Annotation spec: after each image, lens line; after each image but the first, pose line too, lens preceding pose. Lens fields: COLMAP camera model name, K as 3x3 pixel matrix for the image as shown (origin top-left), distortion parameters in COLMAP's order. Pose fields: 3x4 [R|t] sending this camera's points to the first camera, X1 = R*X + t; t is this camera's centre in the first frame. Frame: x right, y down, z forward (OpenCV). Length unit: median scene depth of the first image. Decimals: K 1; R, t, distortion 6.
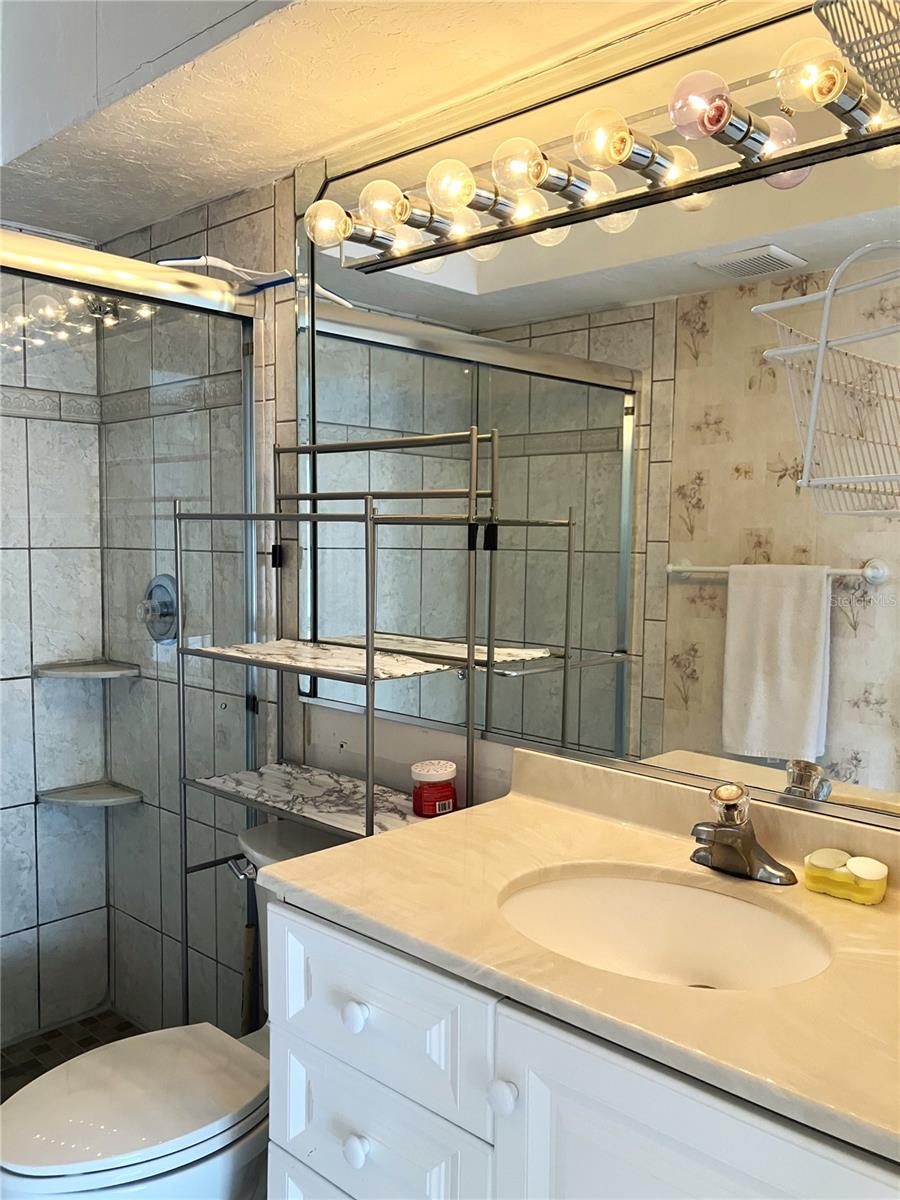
lens RADIAL K [[1003.9, 0, 460.0], [0, 1003.9, 623.8], [0, 0, 1]] dist [0.029138, -0.044010]
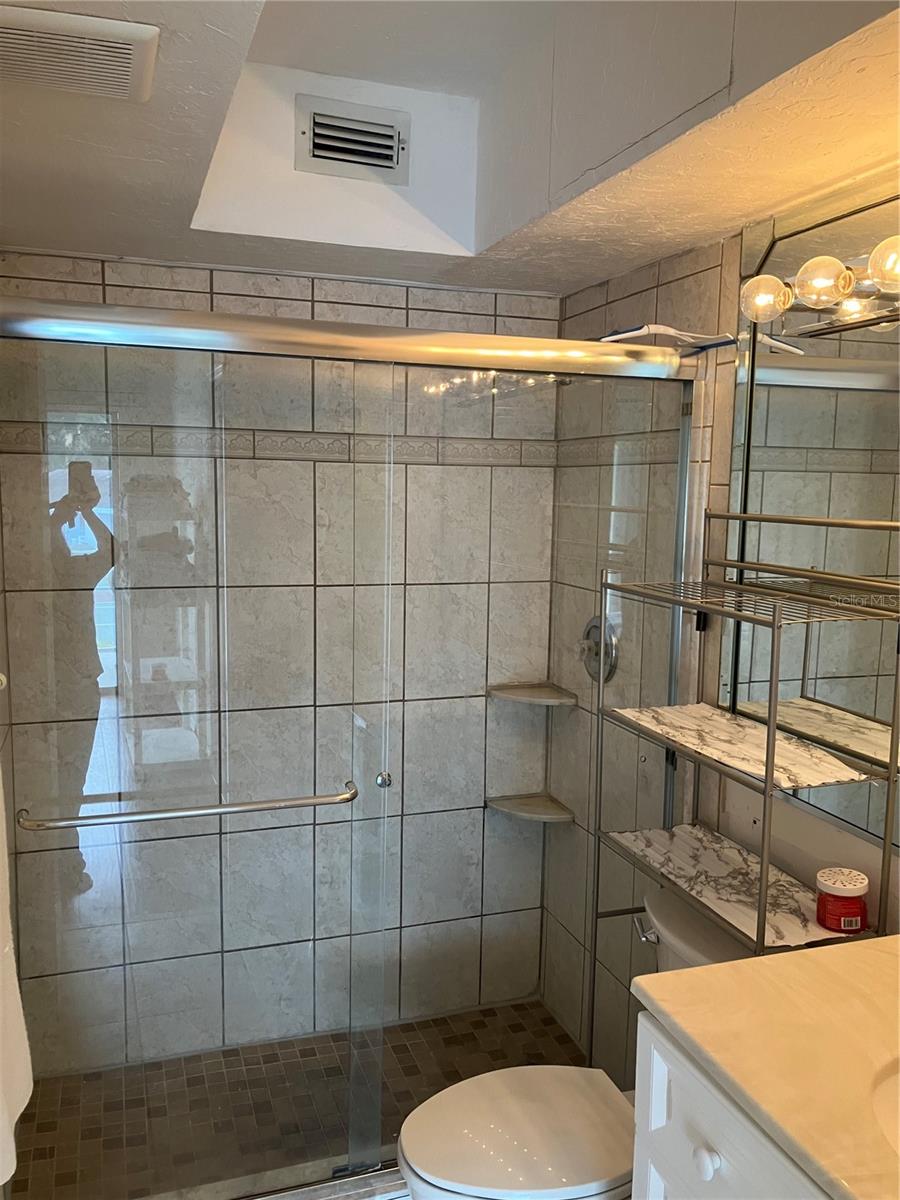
lens RADIAL K [[1003.9, 0, 451.6], [0, 1003.9, 601.5], [0, 0, 1]] dist [0.029138, -0.044010]
pose [[0.883675, 0.062666, -0.463887, 0.059834], [-0.045174, 0.997790, 0.048737, -0.120368], [0.465915, -0.022112, 0.884553, -0.002478]]
